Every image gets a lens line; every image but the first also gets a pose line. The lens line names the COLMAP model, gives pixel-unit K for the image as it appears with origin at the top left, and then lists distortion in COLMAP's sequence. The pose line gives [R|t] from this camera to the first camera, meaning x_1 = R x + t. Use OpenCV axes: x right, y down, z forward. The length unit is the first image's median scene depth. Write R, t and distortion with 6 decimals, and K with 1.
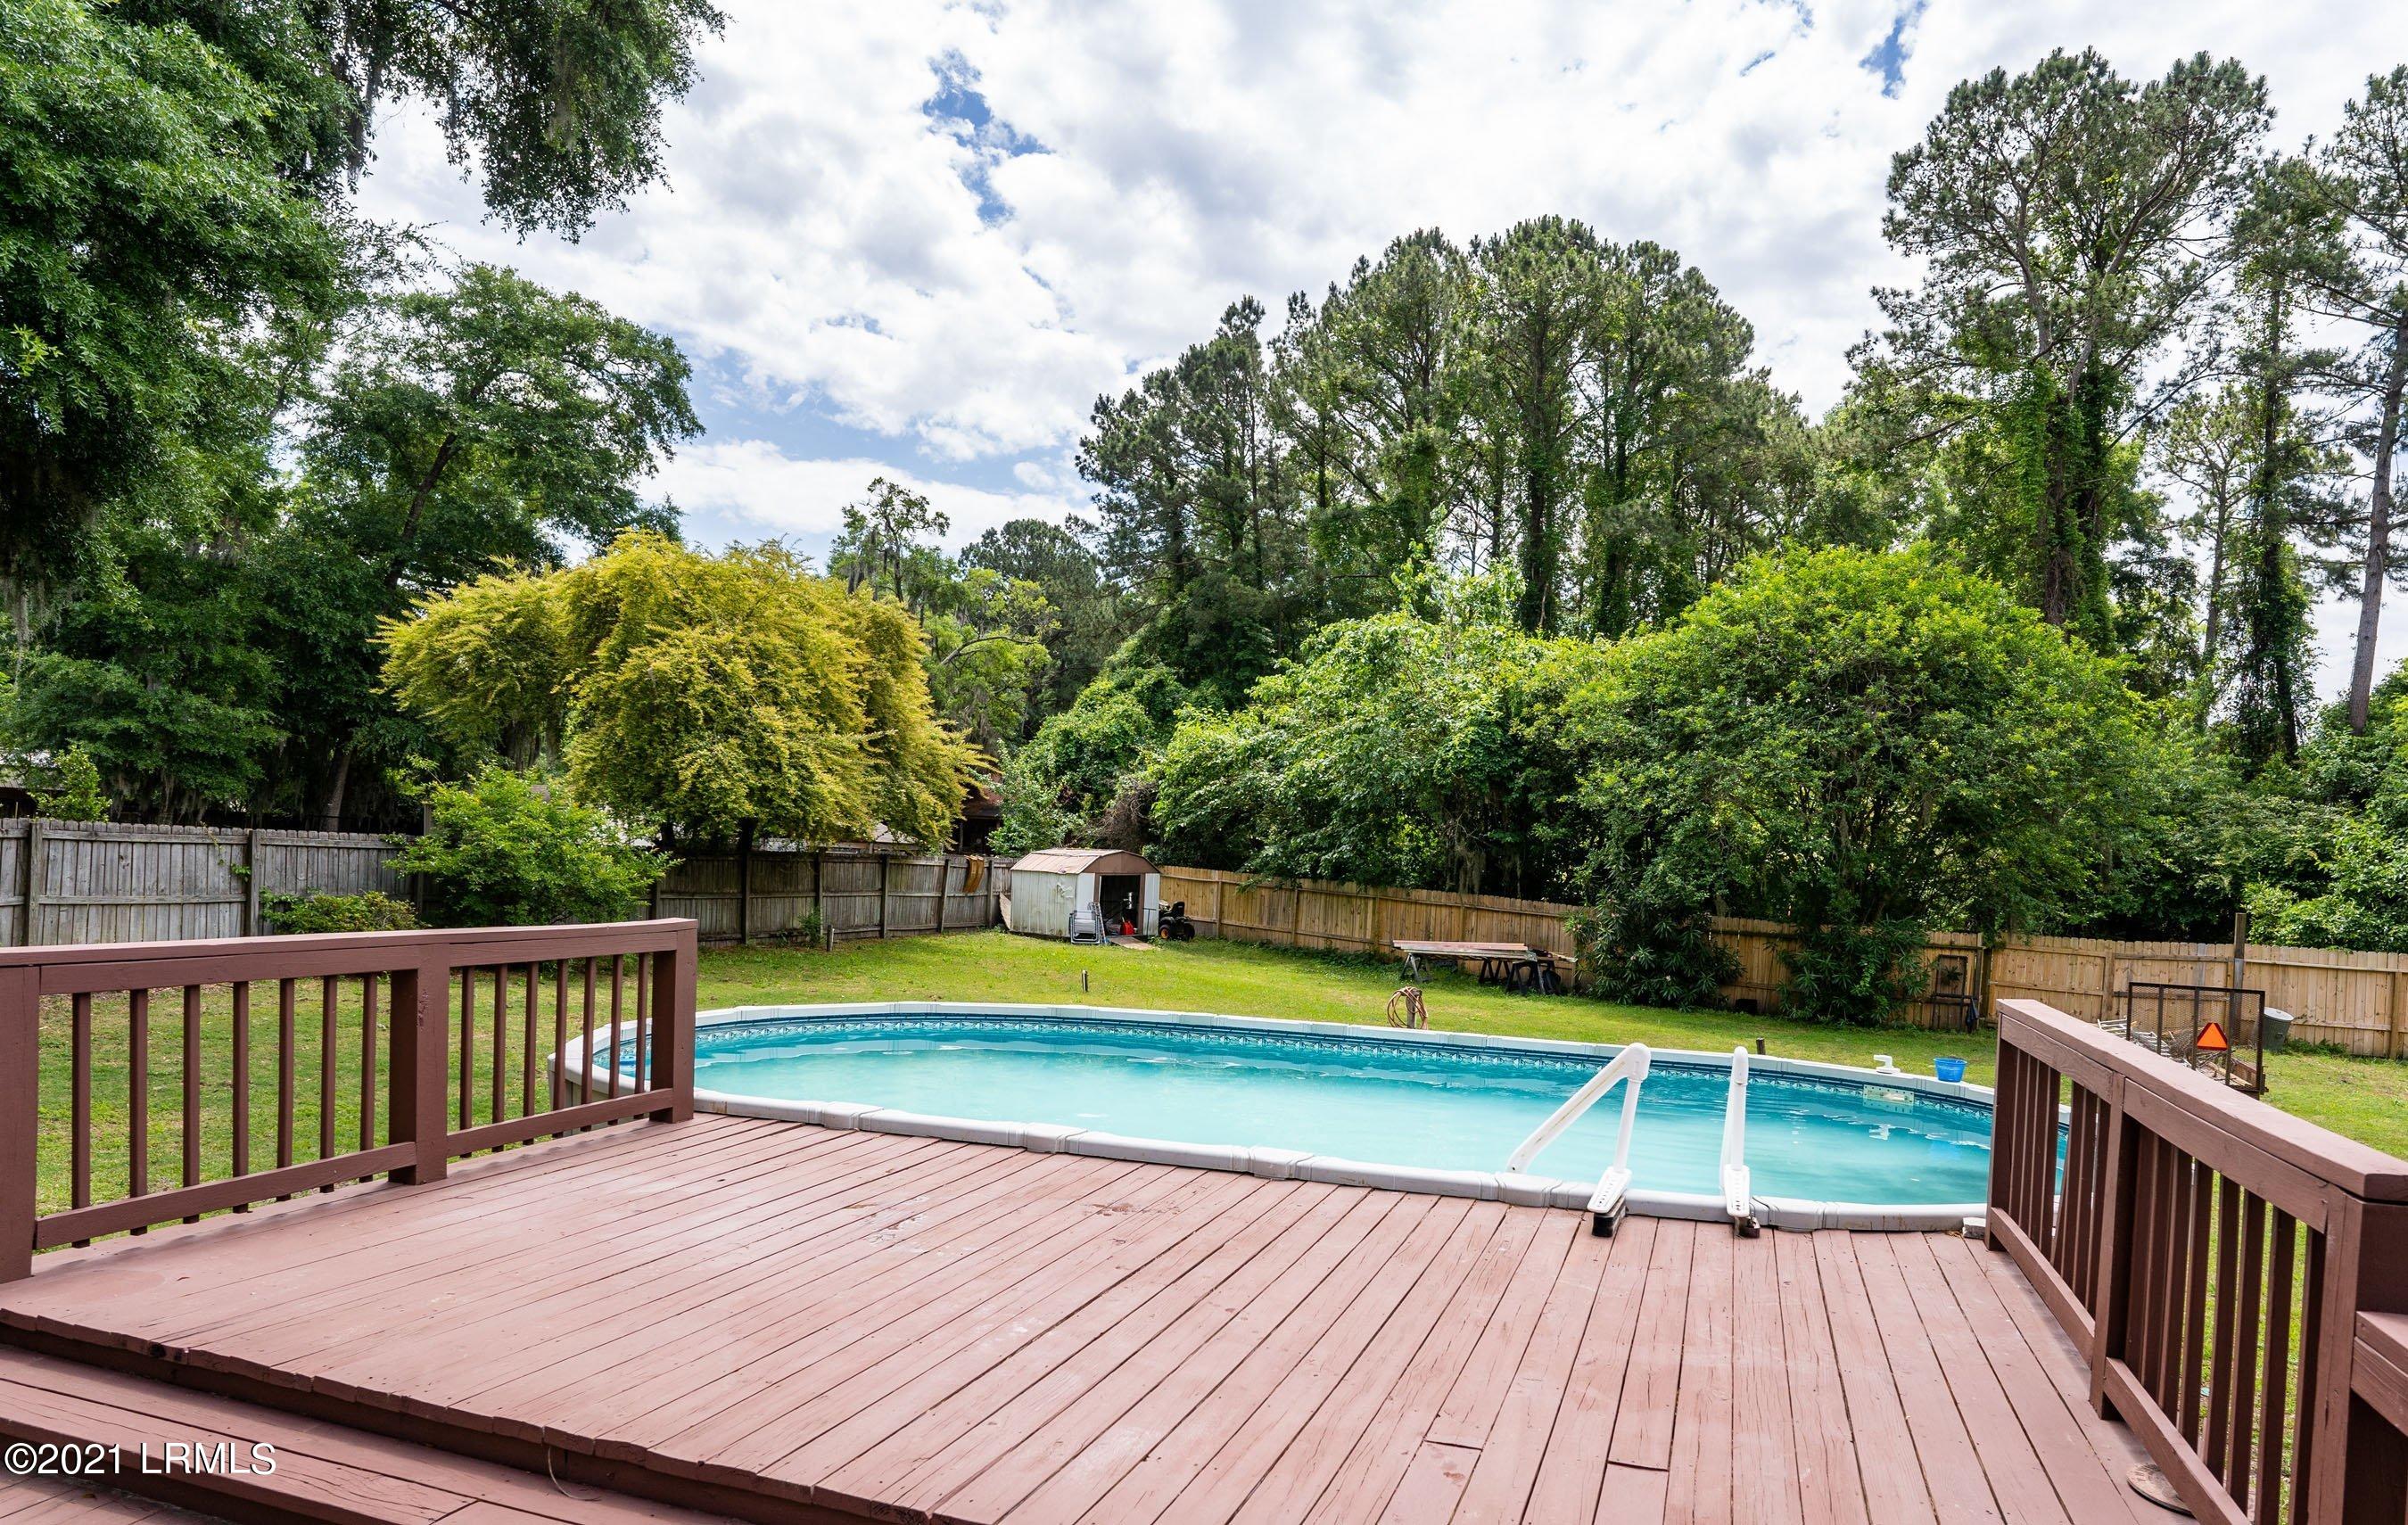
lens RADIAL K [[1426.8, 0, 1345.9], [0, 1426.8, 889.1], [0, 0, 1]] dist [-0.044667, 0.041511]
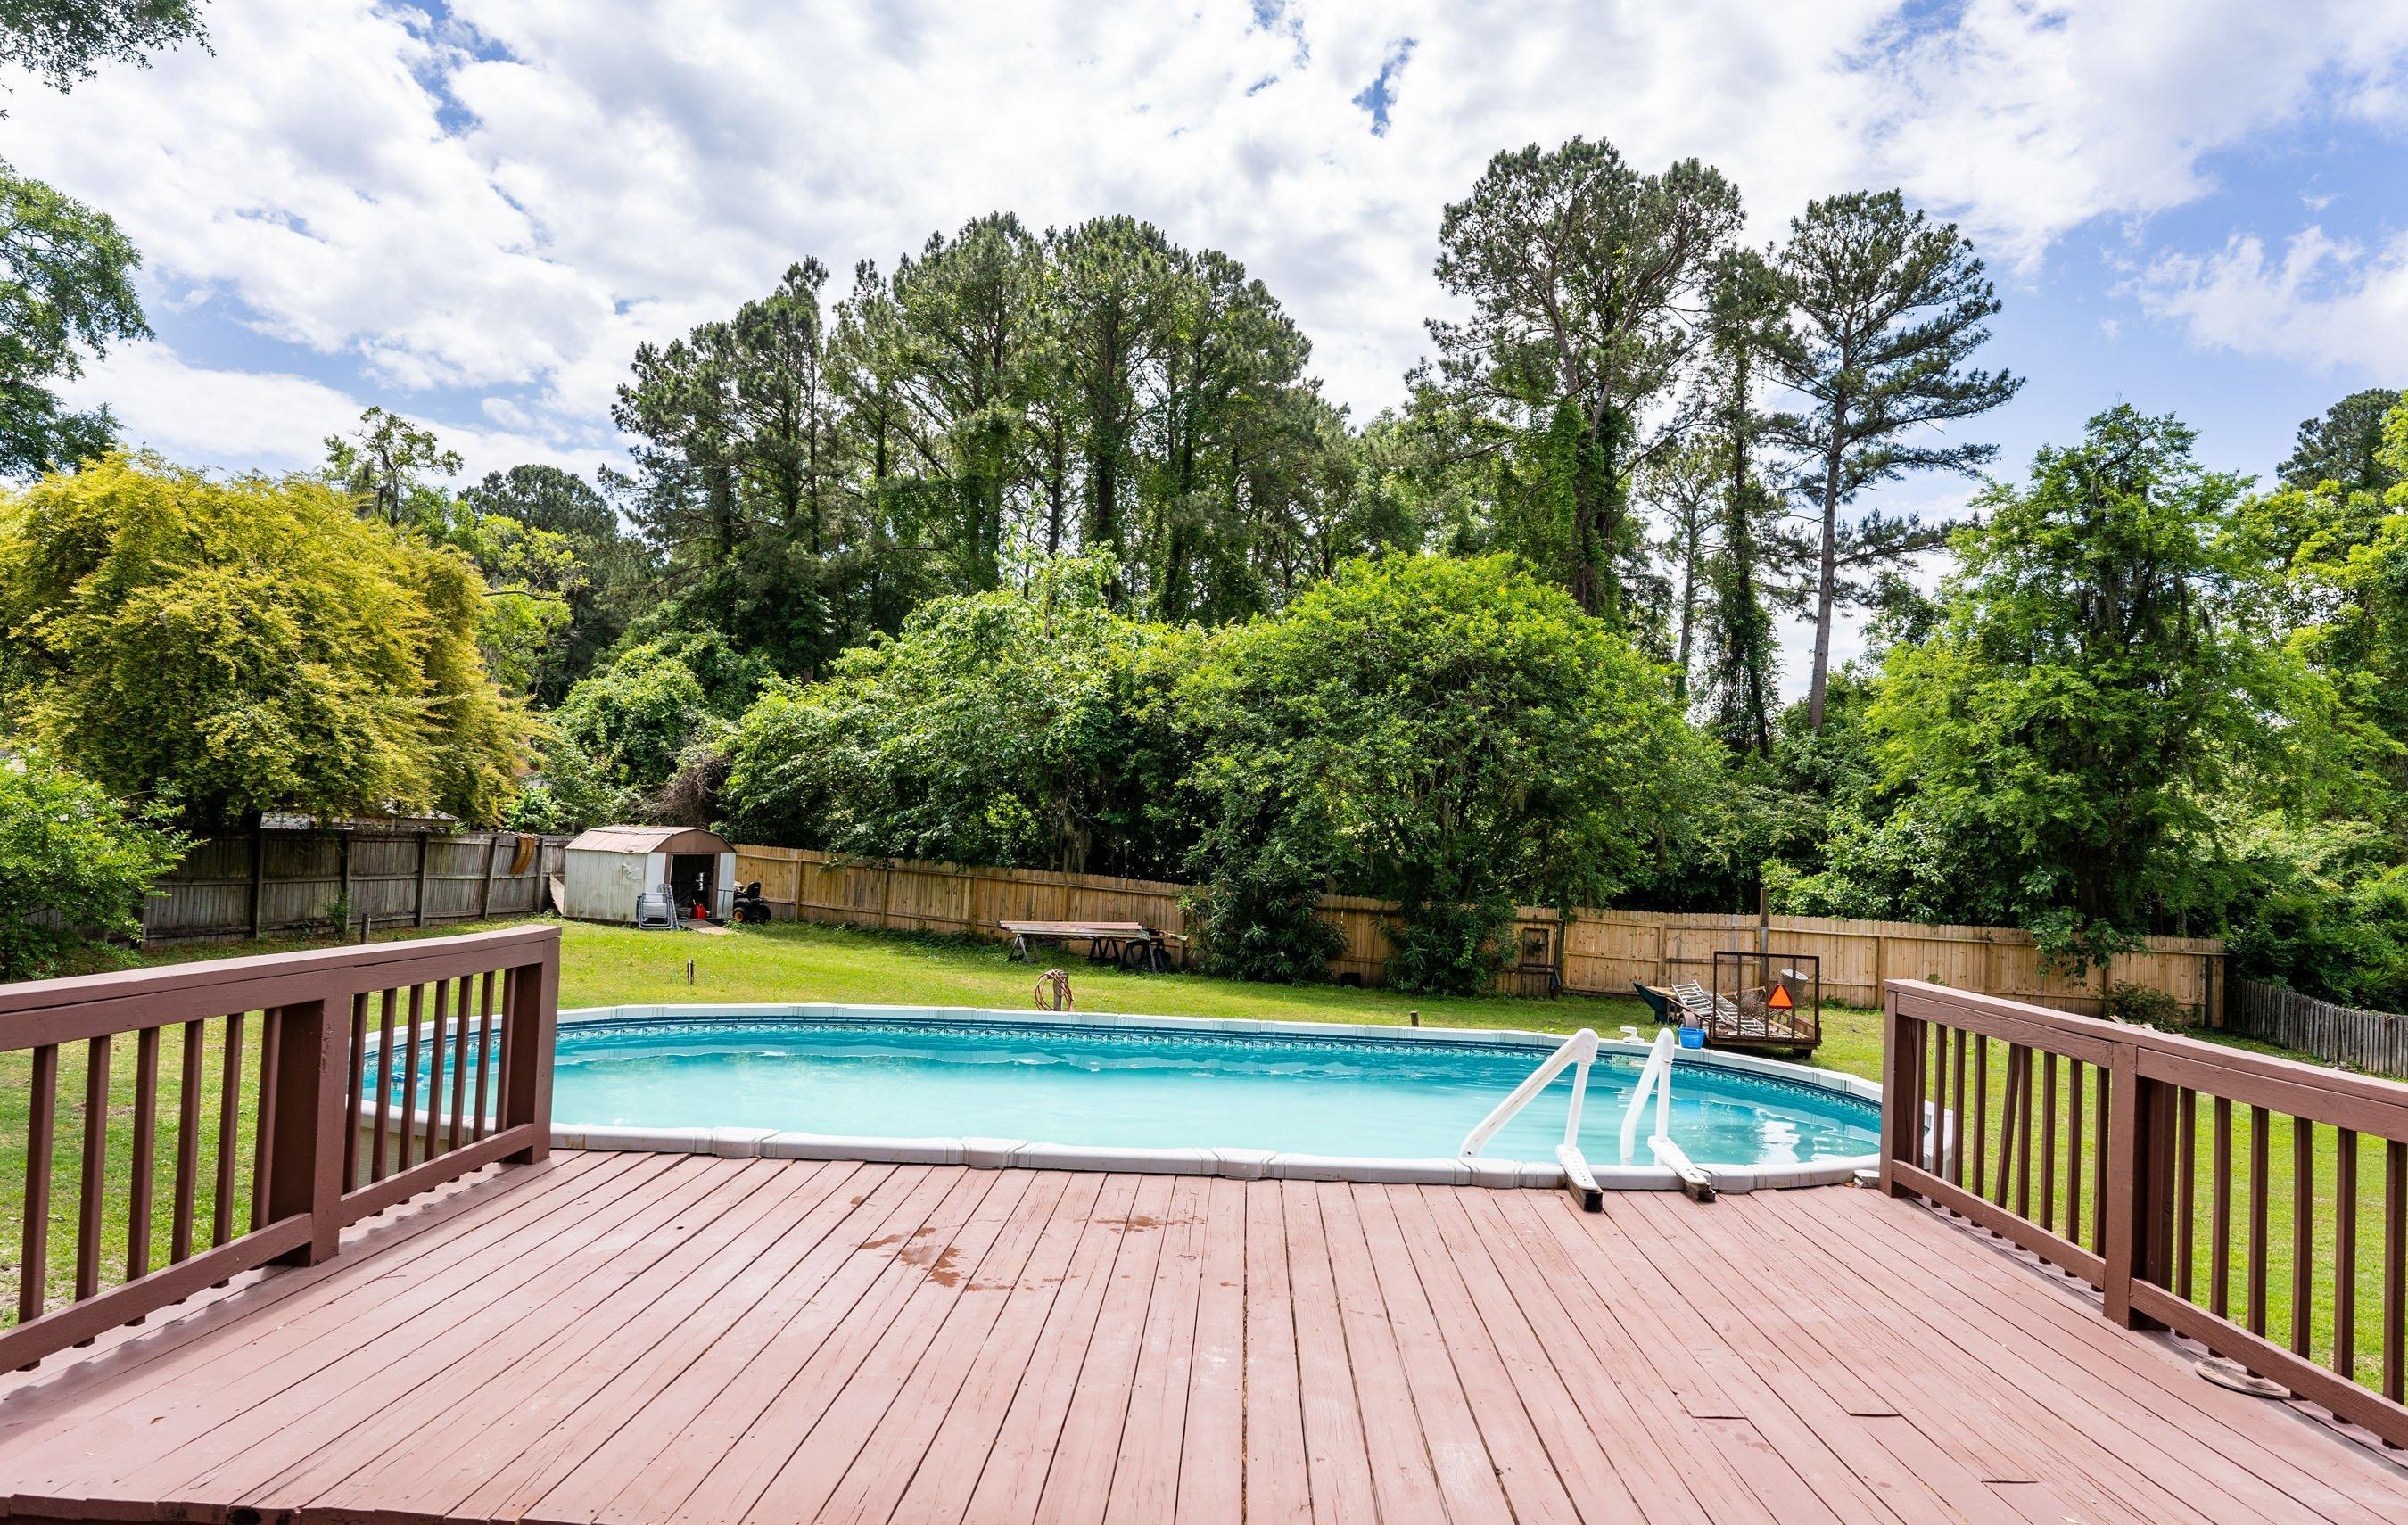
lens RADIAL K [[1409.0, 0, 1304.0], [0, 1409.0, 792.4], [0, 0, 1]] dist [-0.051500, 0.041359]
pose [[0.955112, 0.012076, 0.295998, -0.041372], [0.003042, 0.998716, -0.050563, -0.002482], [-0.296229, 0.049194, 0.953849, 0.006012]]
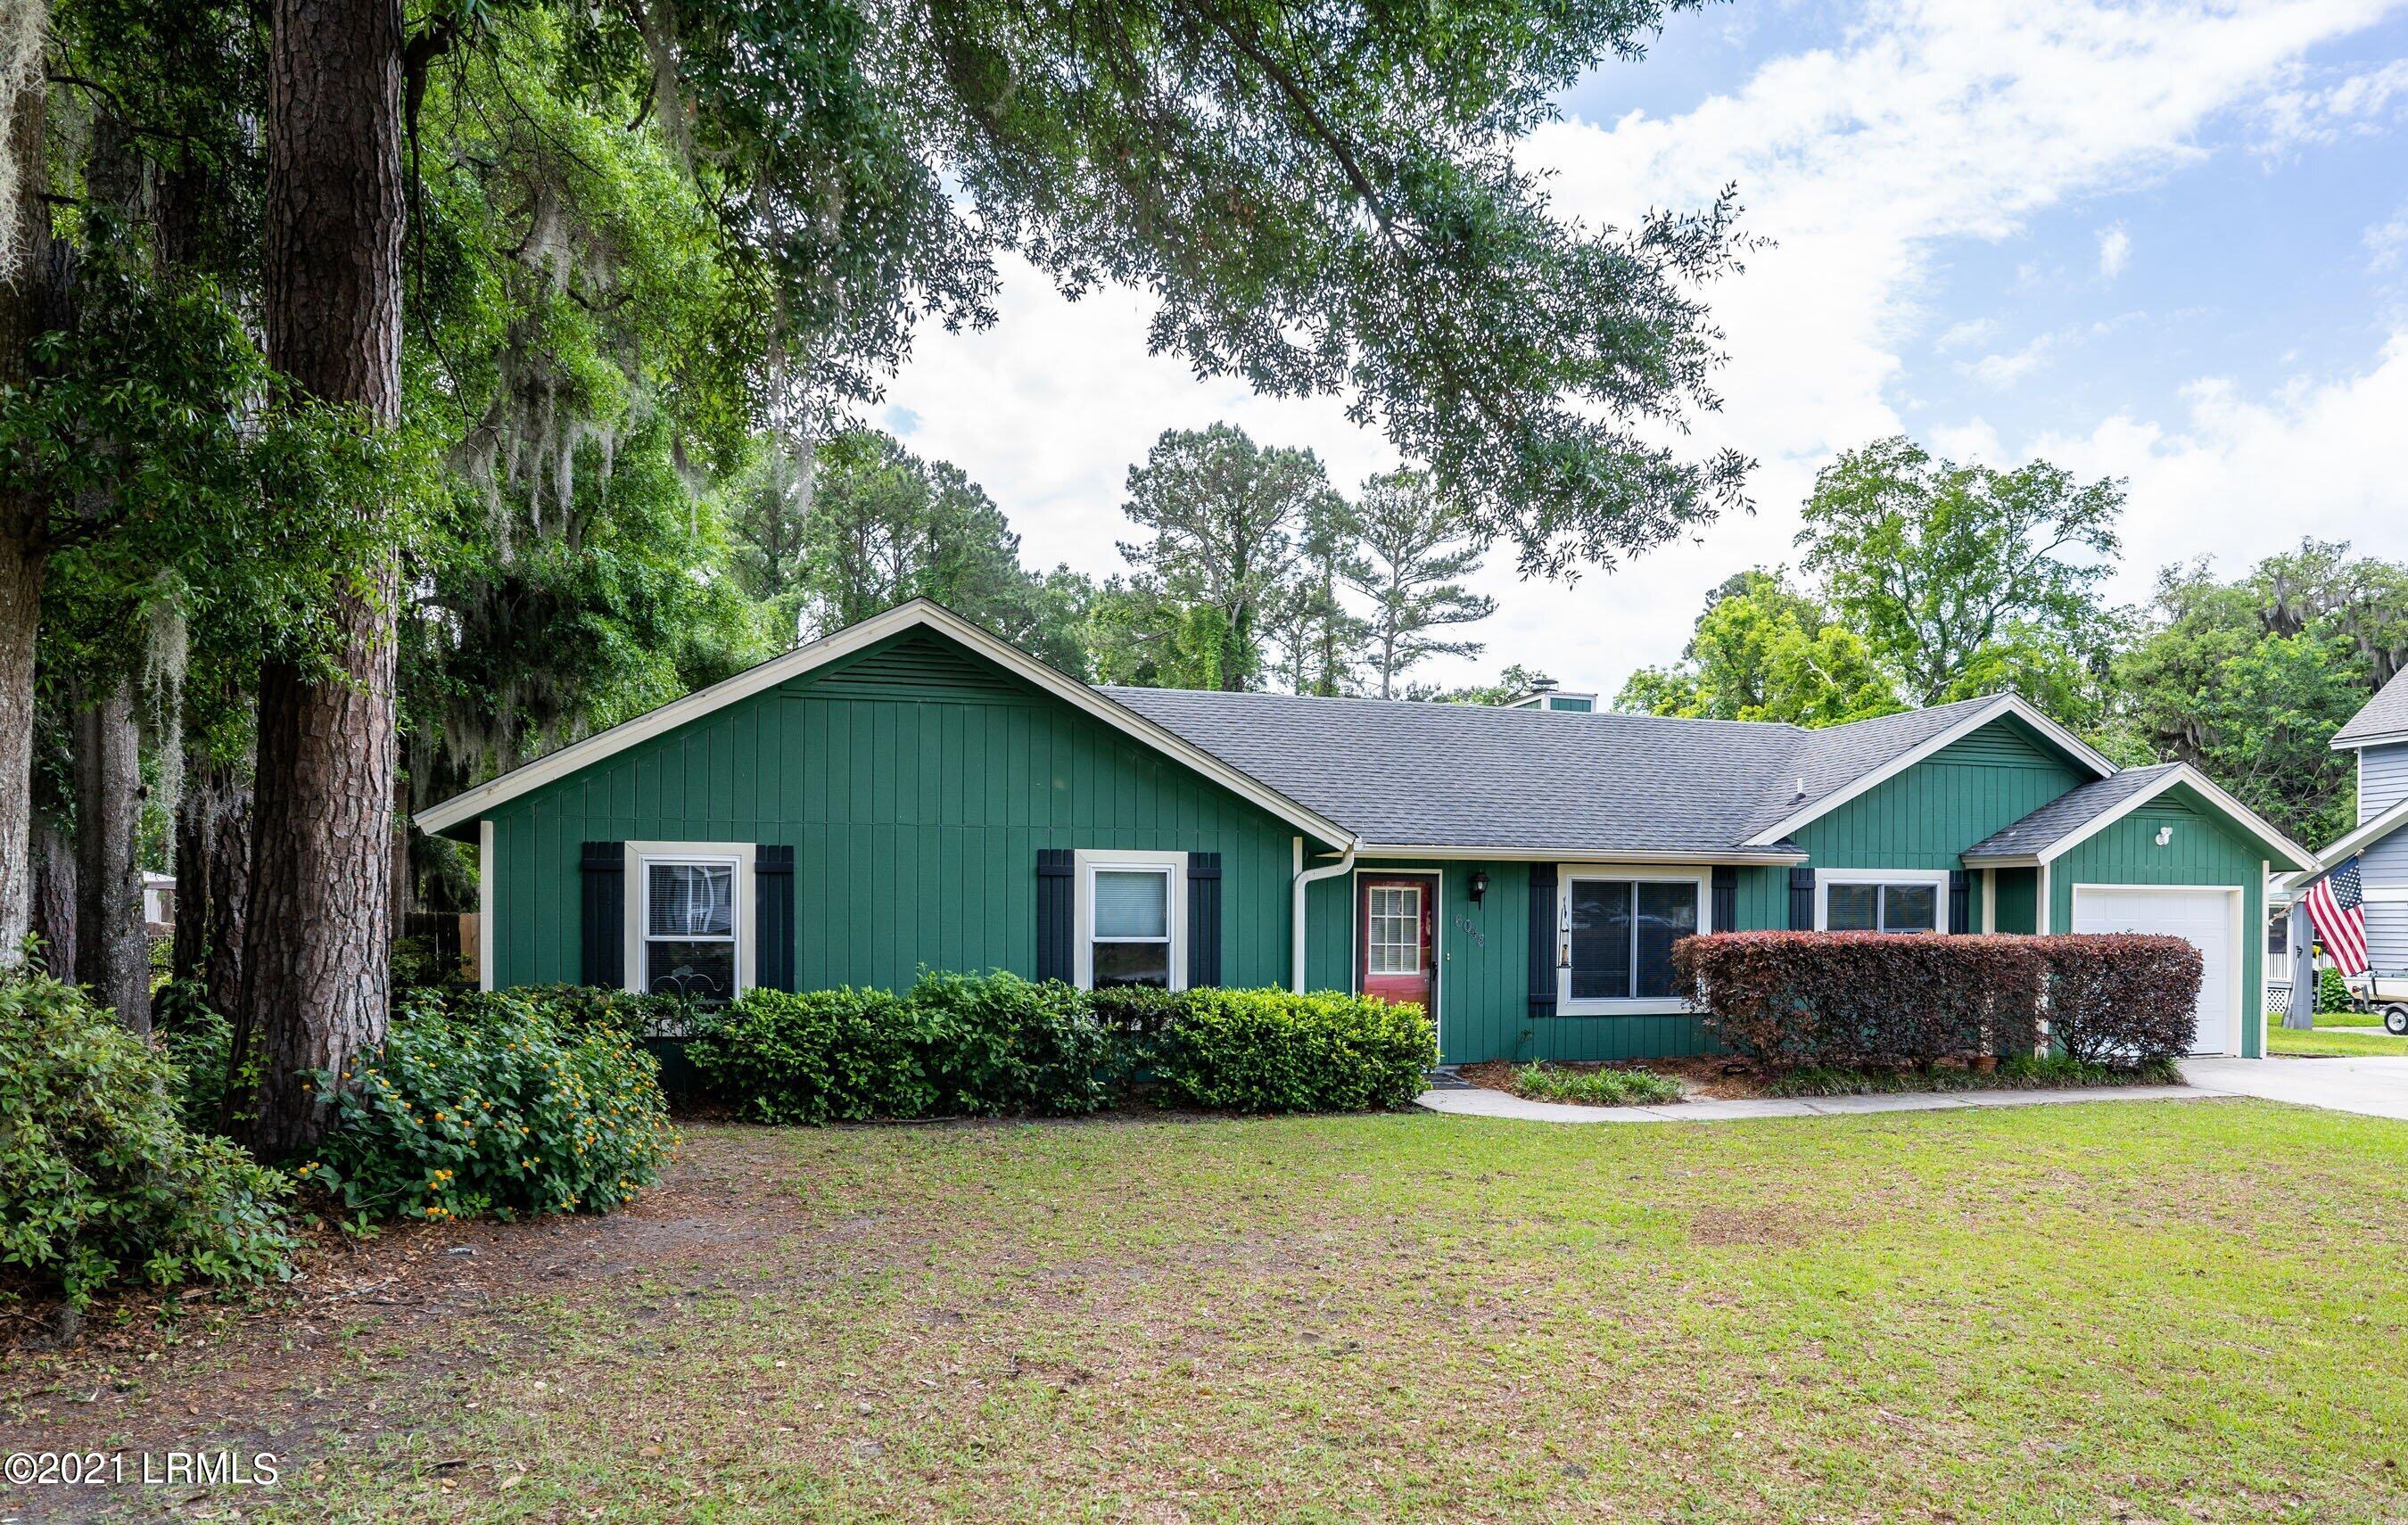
lens RADIAL K [[1385.6, 0, 1281.2], [0, 1385.6, 910.2], [0, 0, 1]] dist [-0.052924, 0.000619]
pose [[0.849738, -0.036343, 0.525951, -0.332134], [0.045409, 0.998959, -0.004335, 0.002382], [-0.525246, 0.027567, 0.850504, -0.442175]]
